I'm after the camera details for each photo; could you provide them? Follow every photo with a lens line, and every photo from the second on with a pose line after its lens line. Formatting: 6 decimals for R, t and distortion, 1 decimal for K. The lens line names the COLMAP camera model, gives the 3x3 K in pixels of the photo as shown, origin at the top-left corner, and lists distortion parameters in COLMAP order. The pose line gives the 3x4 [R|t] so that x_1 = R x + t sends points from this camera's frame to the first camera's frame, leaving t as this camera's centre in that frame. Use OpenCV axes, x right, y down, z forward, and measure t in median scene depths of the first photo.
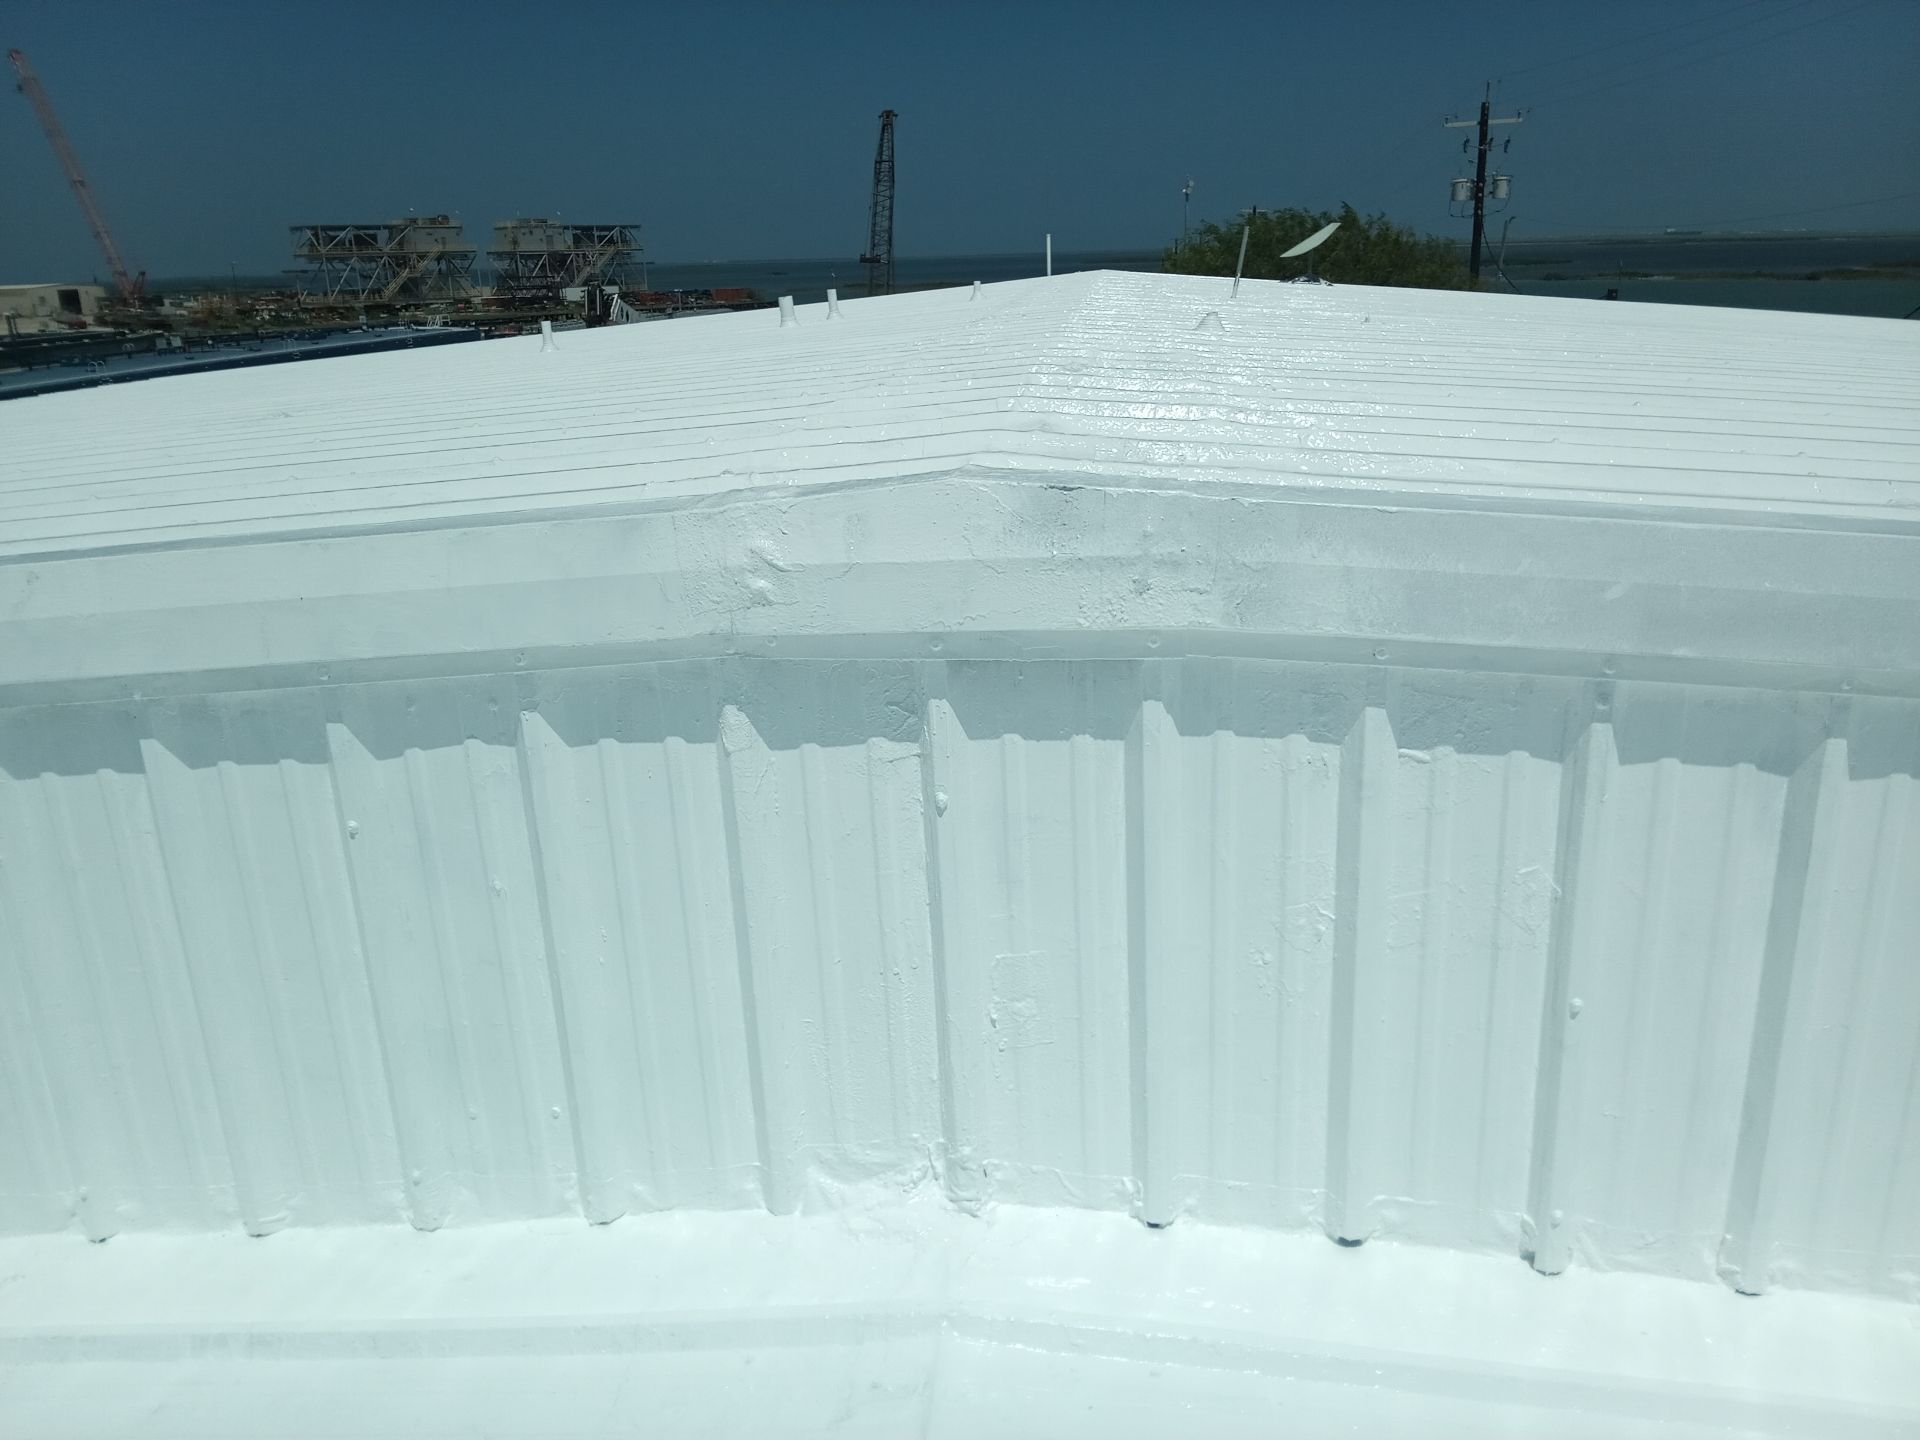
lens RADIAL K [[1420.0, 0, 973.1], [0, 1420.0, 732.0], [0, 0, 1]] dist [0.051103, -0.089364]
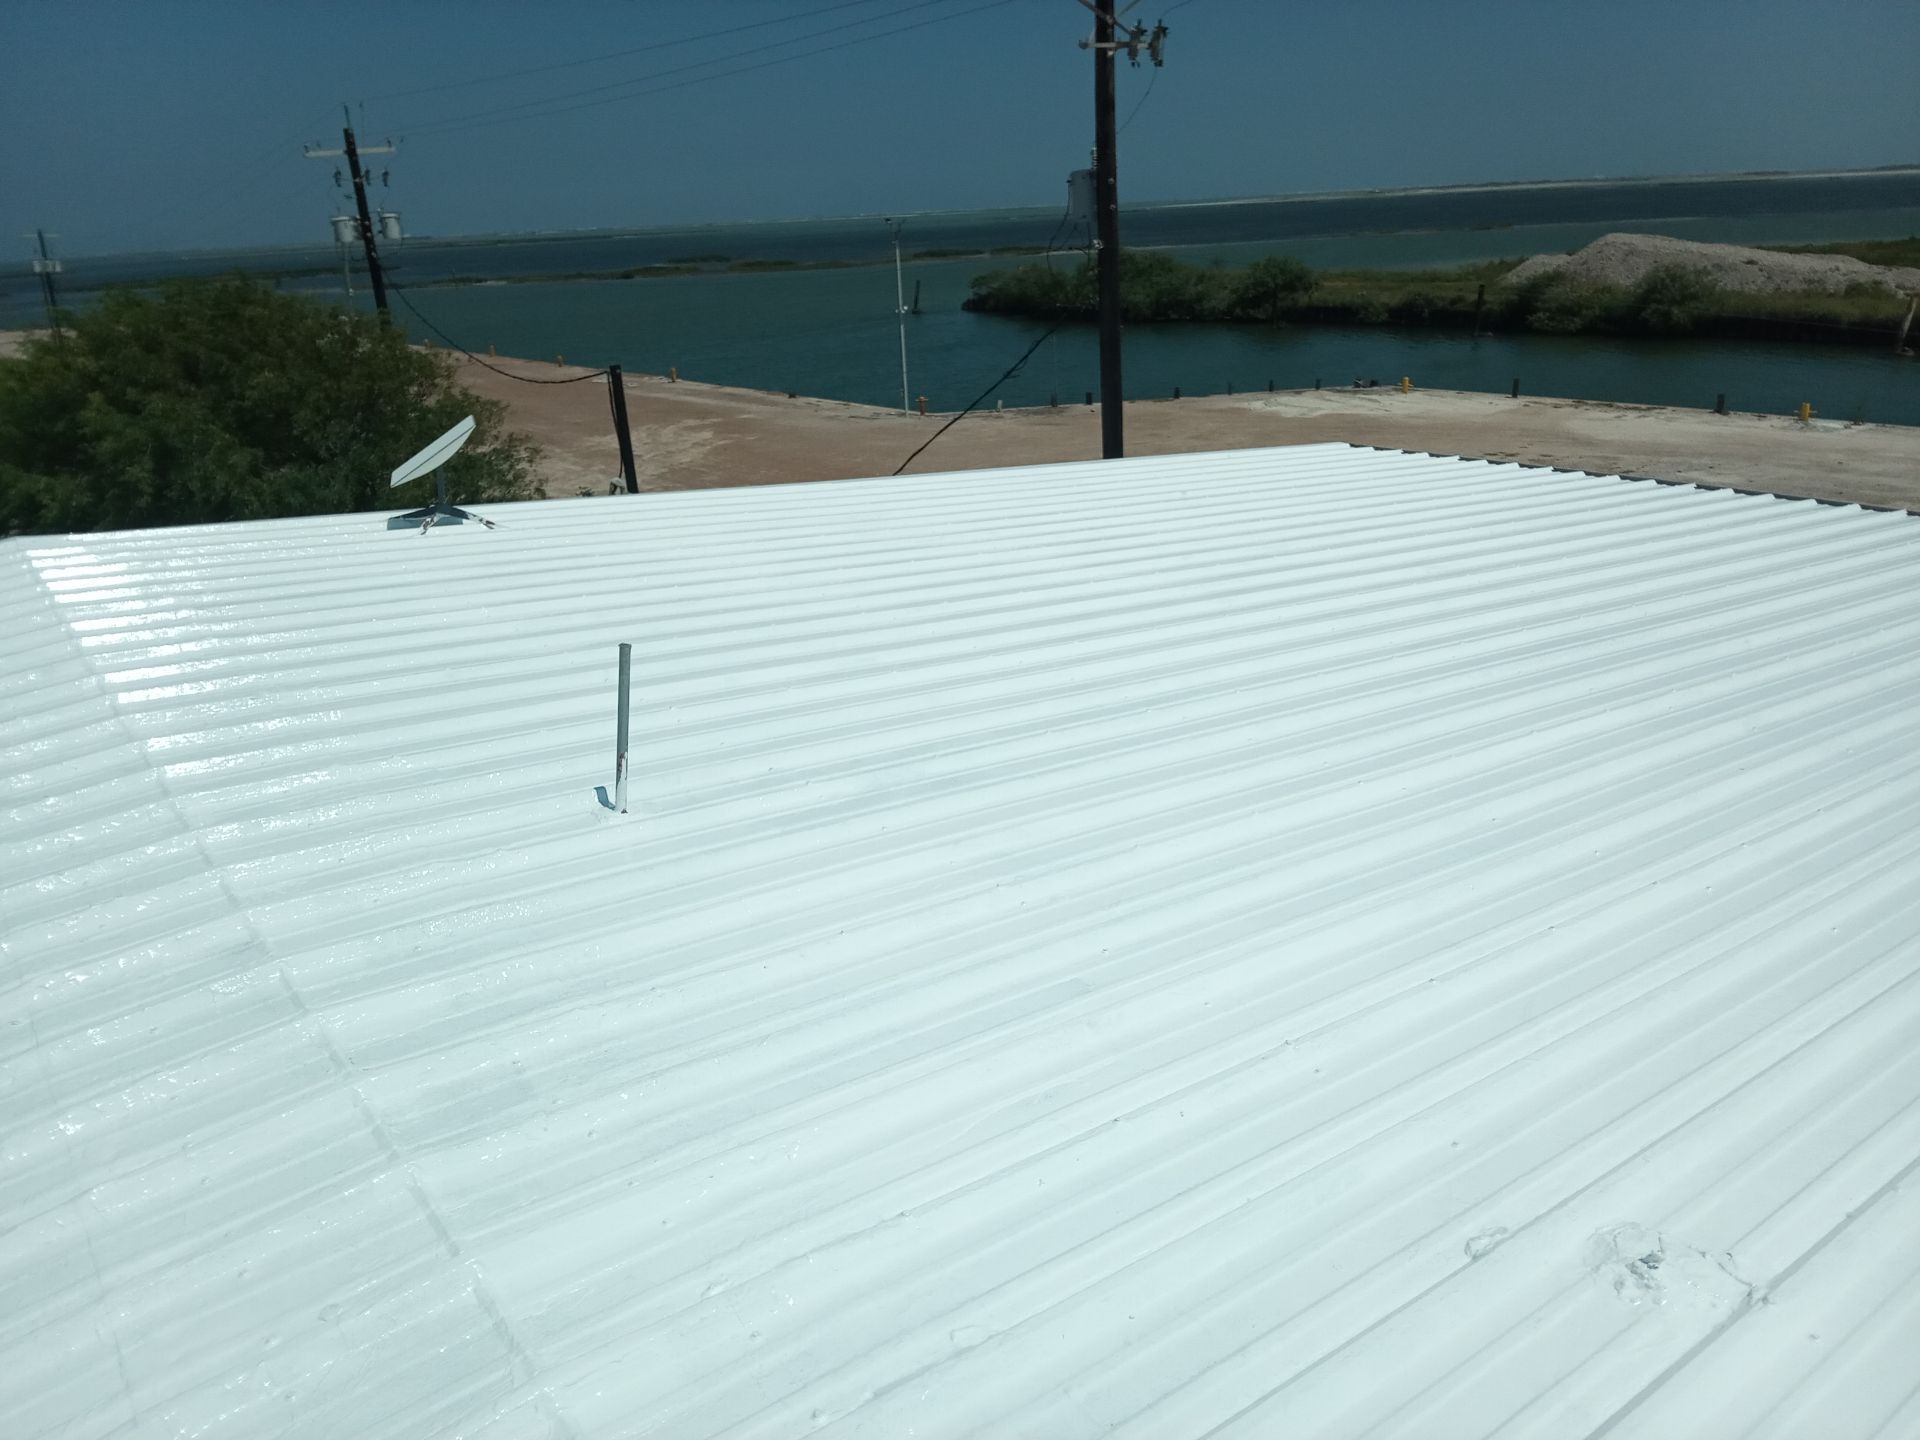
lens RADIAL K [[1420.0, 0, 973.1], [0, 1420.0, 732.0], [0, 0, 1]] dist [0.051103, -0.089364]
pose [[0.733040, -0.241718, 0.635787, 0.001008], [0.242890, 0.966121, 0.087263, -0.073124], [-0.635340, 0.090459, 0.766916, 0.135345]]
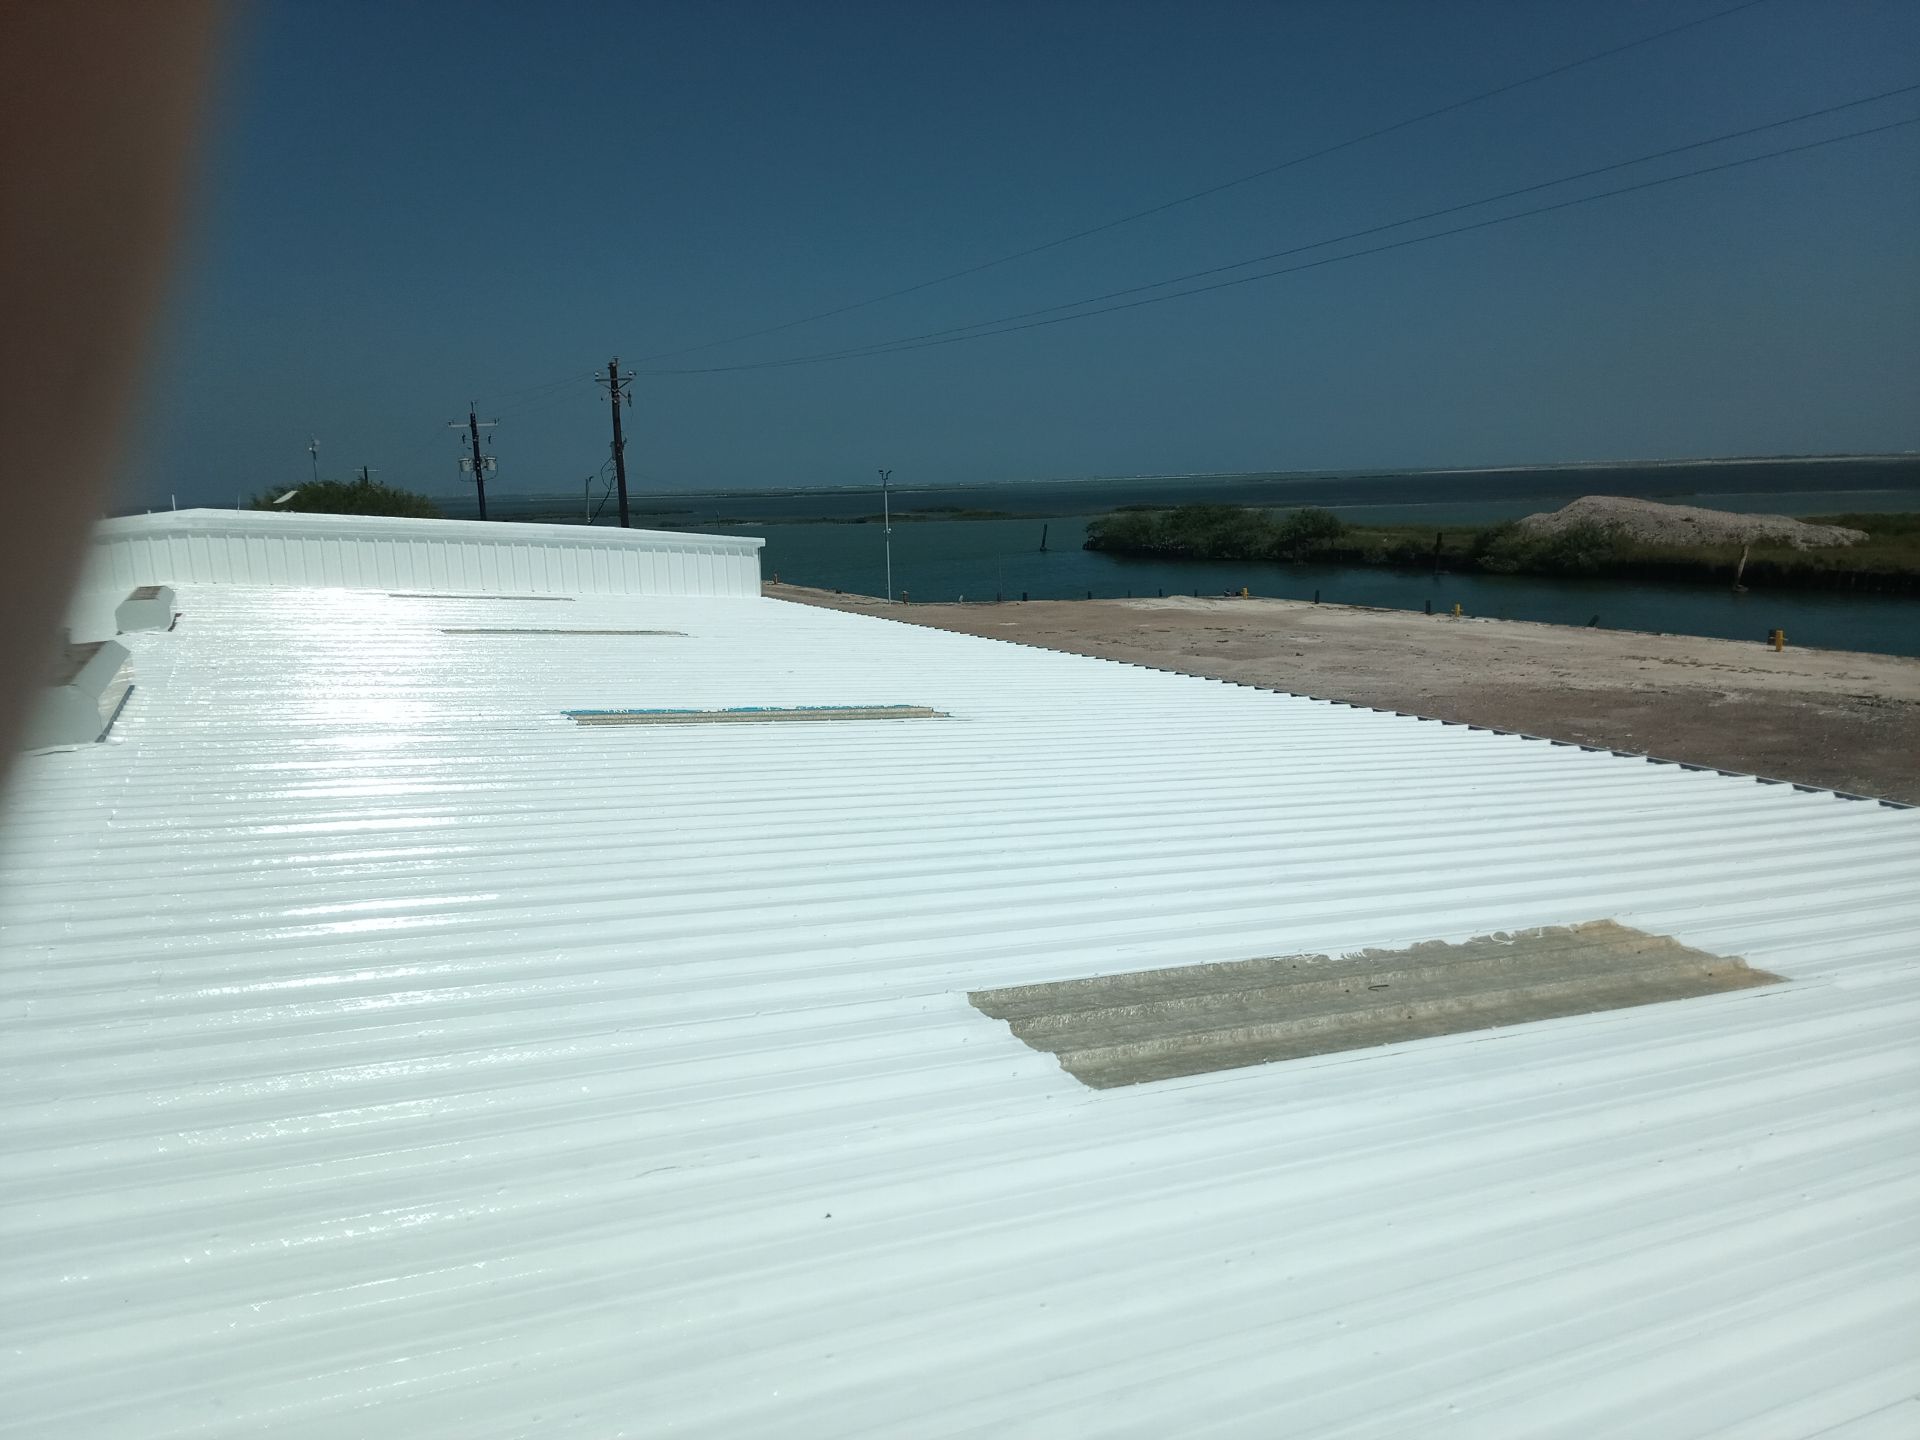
lens RADIAL K [[1413.9, 0, 960.0], [0, 1413.9, 720.0], [0, 0, 1]] dist [0.069867, -0.102826]
pose [[0.852154, -0.085493, 0.516260, -0.031809], [0.173328, 0.976987, -0.124311, 0.188399], [-0.493752, 0.195415, 0.847362, -0.554669]]
